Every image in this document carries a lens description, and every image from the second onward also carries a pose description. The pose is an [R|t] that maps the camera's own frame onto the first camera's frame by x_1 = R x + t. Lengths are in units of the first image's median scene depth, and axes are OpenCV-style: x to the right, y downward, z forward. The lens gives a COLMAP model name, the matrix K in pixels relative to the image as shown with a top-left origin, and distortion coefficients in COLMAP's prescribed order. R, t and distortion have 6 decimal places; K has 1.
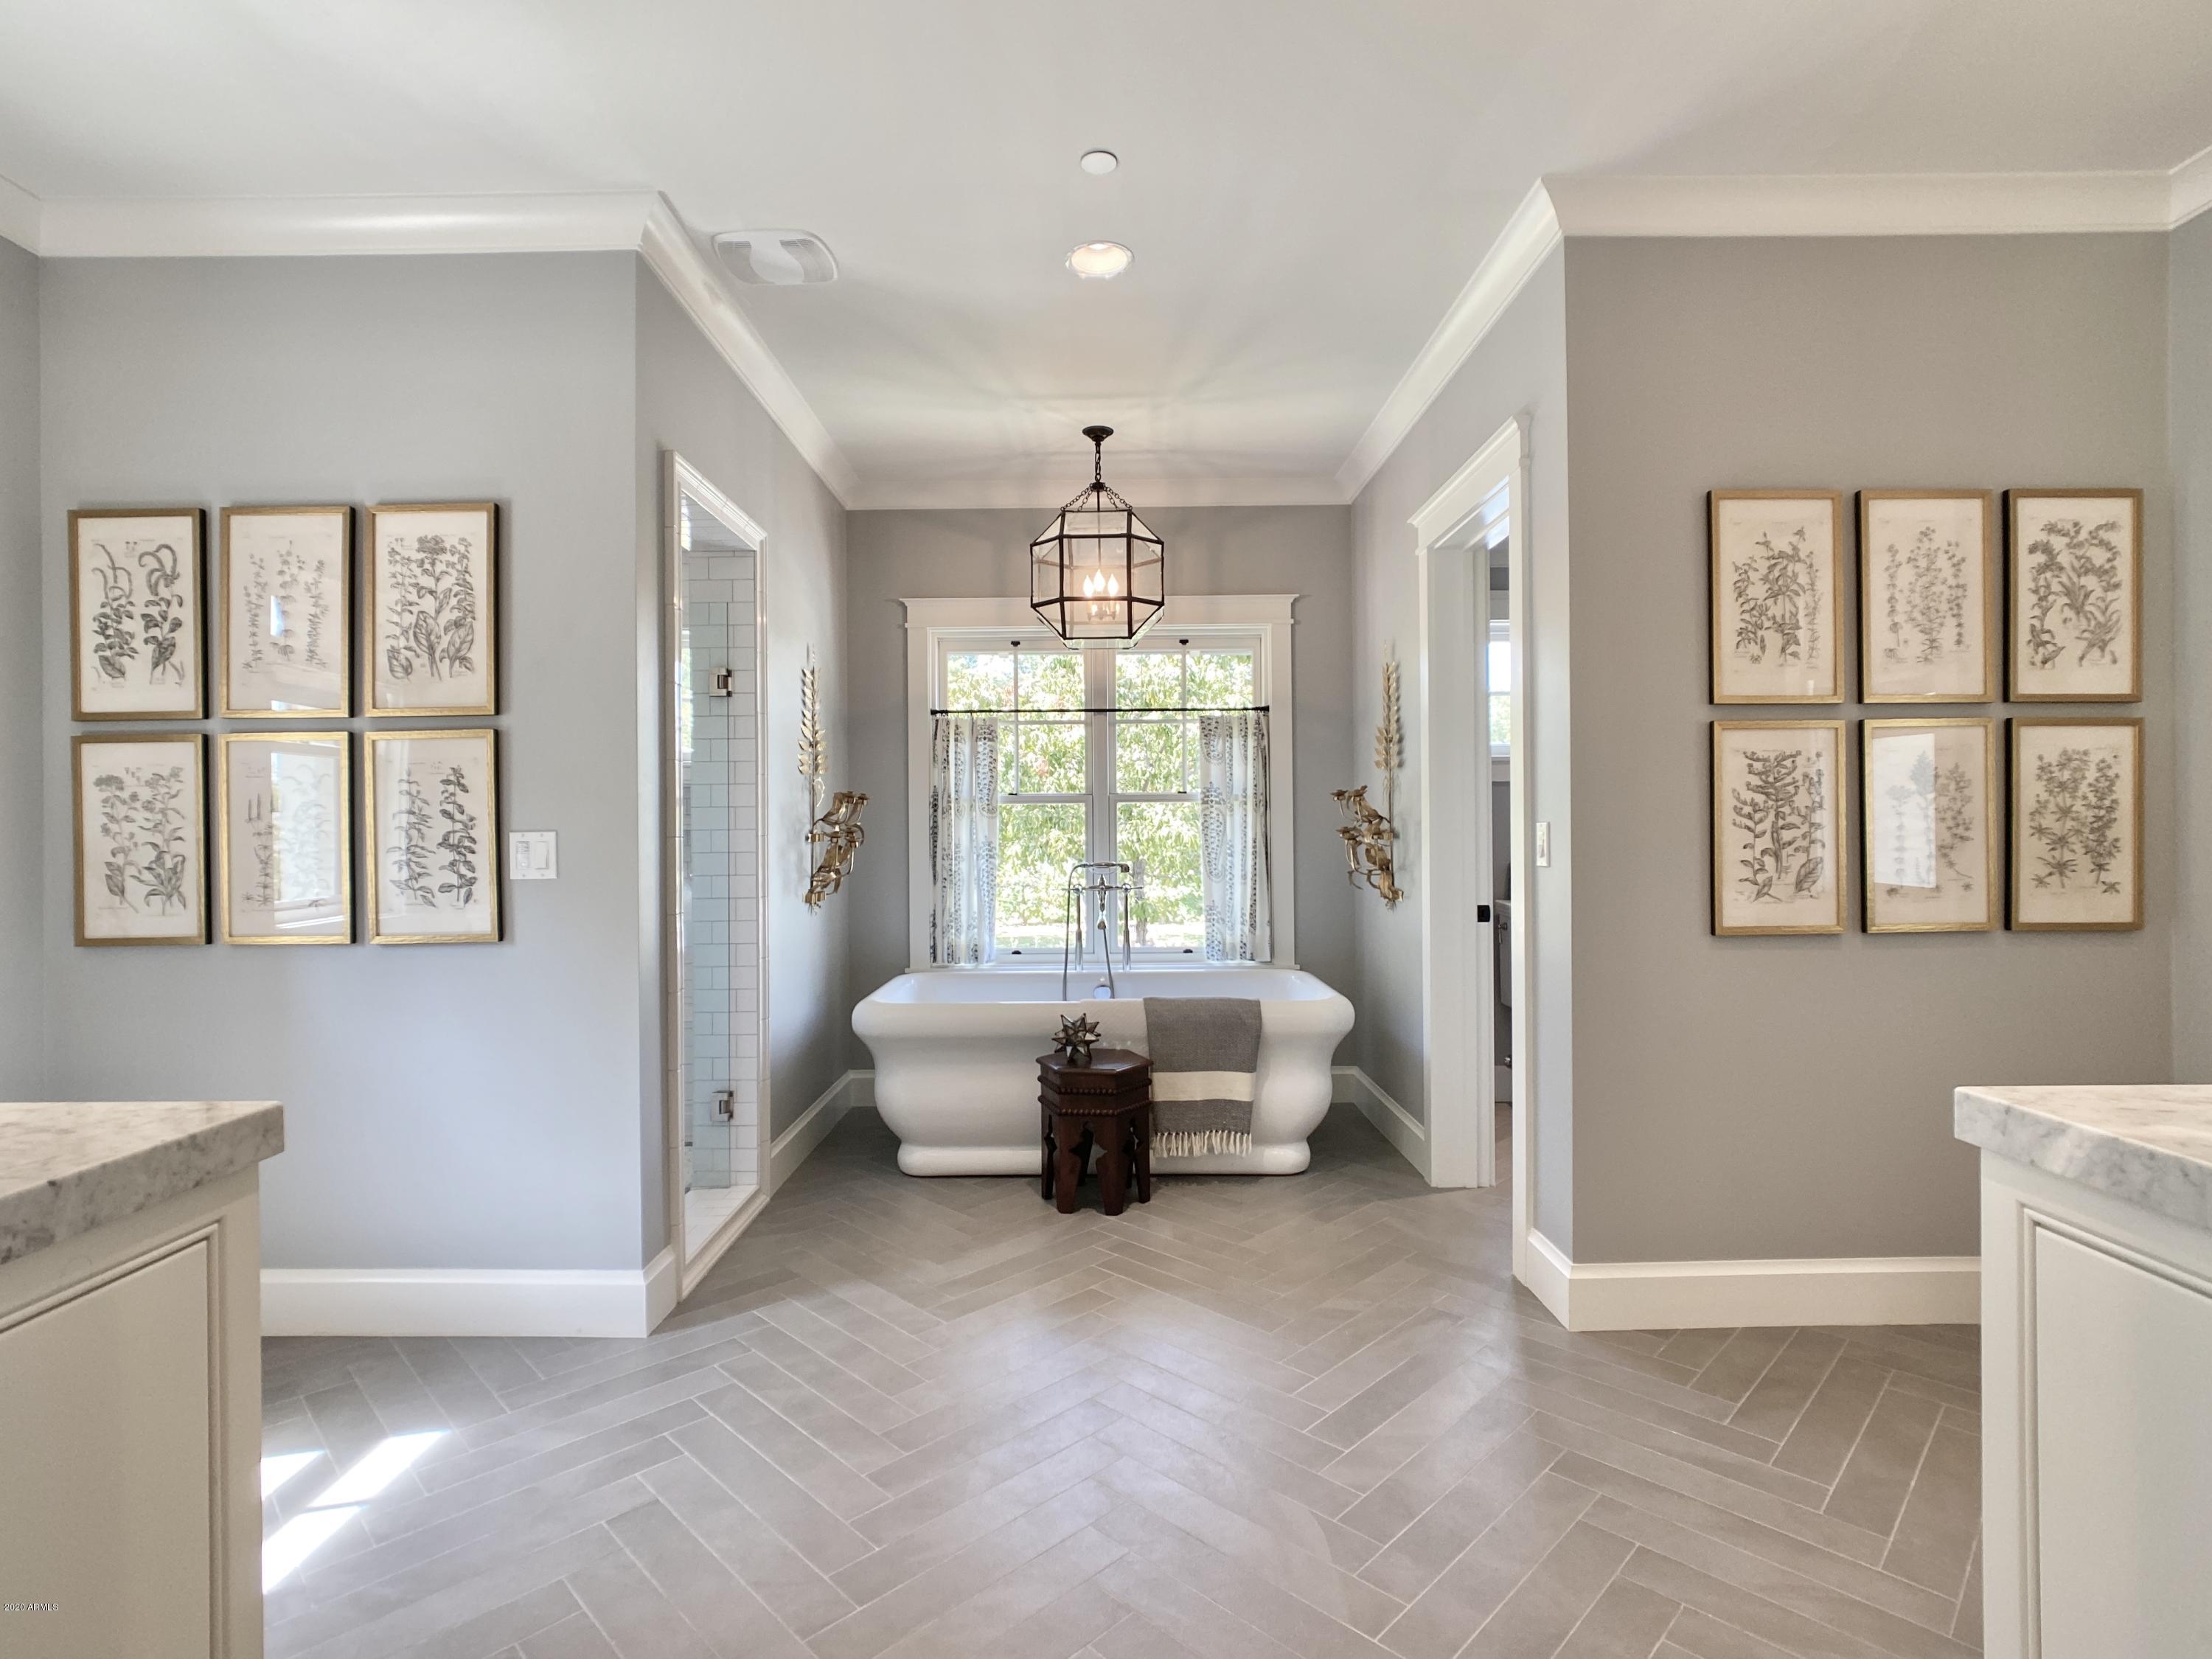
lens RADIAL K [[1097.9, 0, 1106.0], [0, 1097.9, 829.5], [0, 0, 1]] dist [0.002561, -0.000887]
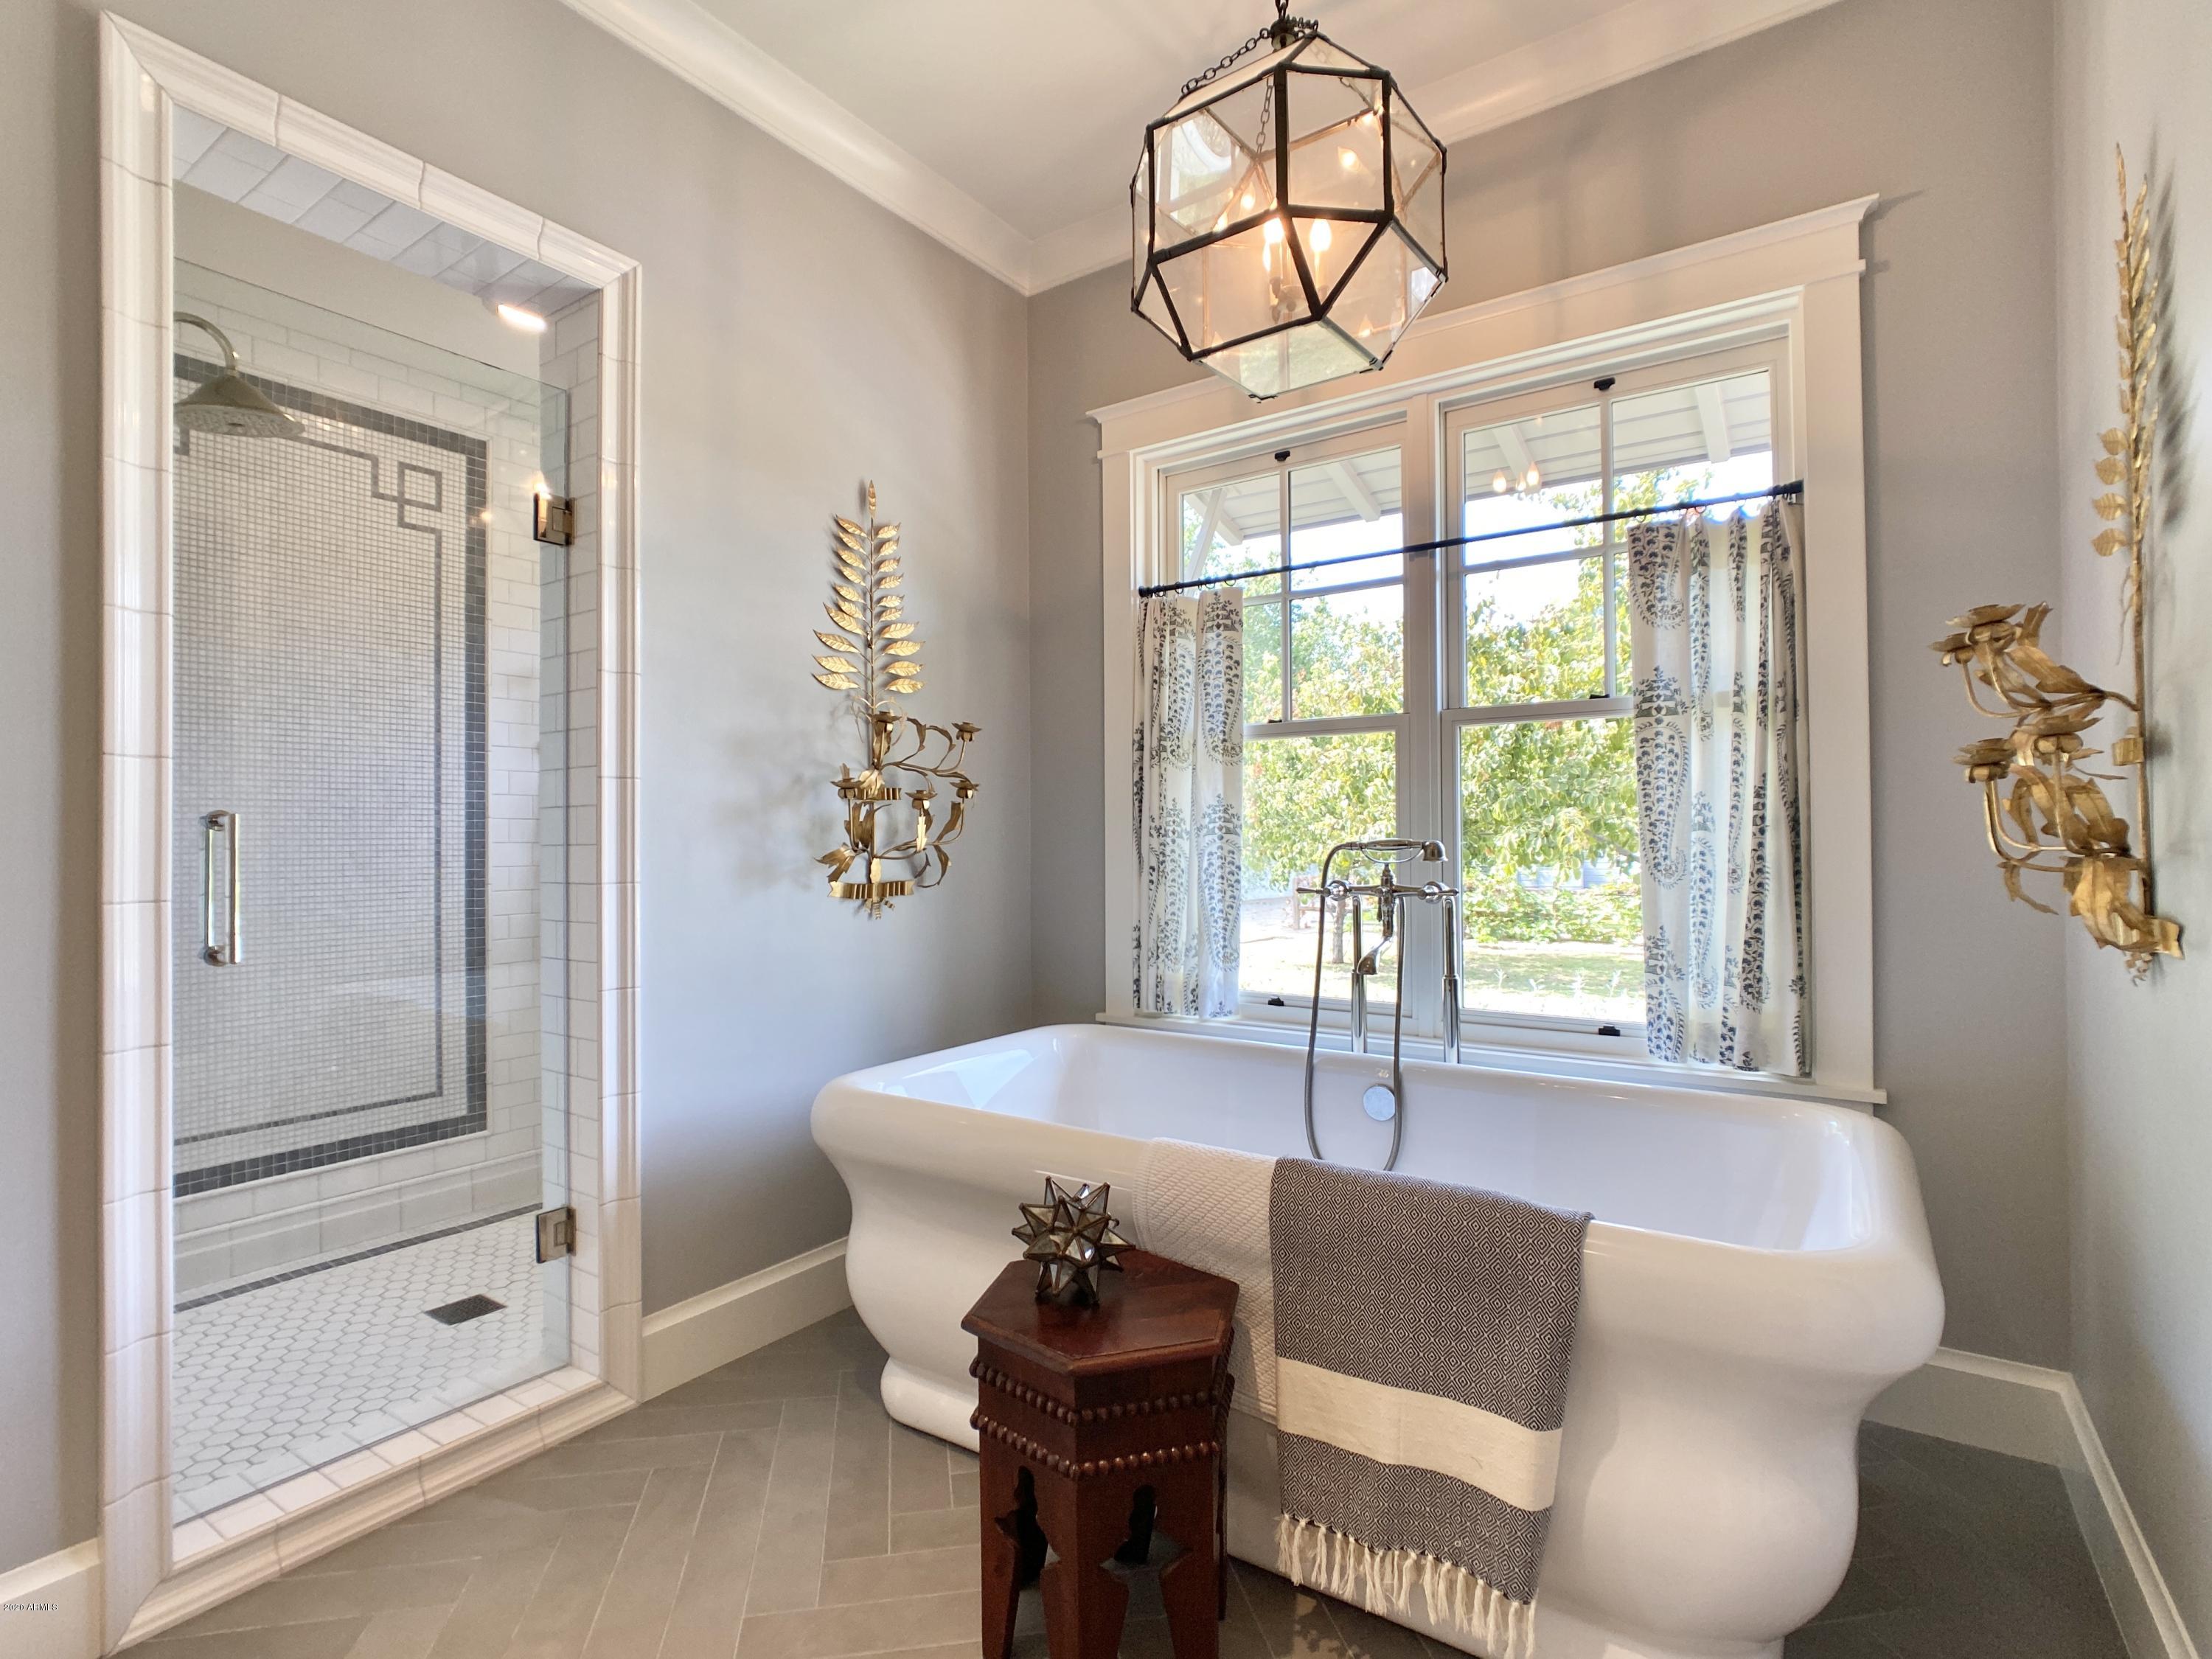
lens RADIAL K [[1097.9, 0, 1106.0], [0, 1097.9, 829.5], [0, 0, 1]] dist [0.002561, -0.000887]
pose [[0.820371, -0.002926, -0.571823, 0.171478], [0.000024, 0.999987, -0.005082, 0.026986], [0.571831, 0.004156, 0.820361, 0.496777]]
